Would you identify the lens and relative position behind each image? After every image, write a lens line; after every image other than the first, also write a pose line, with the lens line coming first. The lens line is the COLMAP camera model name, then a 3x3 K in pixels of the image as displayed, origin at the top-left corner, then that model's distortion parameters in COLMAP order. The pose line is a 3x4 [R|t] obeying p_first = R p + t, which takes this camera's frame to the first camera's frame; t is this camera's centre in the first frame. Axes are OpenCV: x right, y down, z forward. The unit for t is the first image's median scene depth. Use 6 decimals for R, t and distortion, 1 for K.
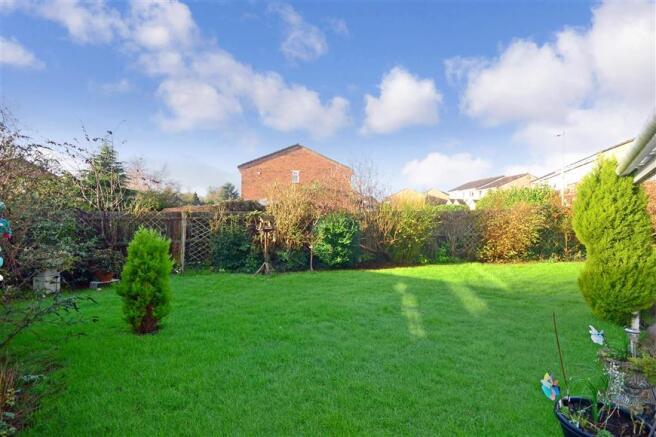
lens RADIAL K [[284.4, 0, 328.4], [0, 284.4, 218.0], [0, 0, 1]] dist [-0.005127, -0.000908]
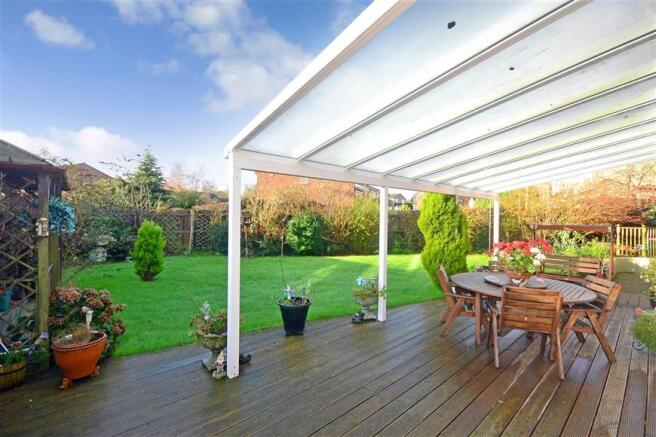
lens RADIAL K [[284.4, 0, 327.6], [0, 284.4, 218.6], [0, 0, 1]] dist [-0.005127, -0.000908]
pose [[0.992460, 0.011091, -0.122069, 0.304153], [-0.009536, 0.999866, 0.013311, -0.004470], [0.122200, -0.012046, 0.992432, -0.268421]]
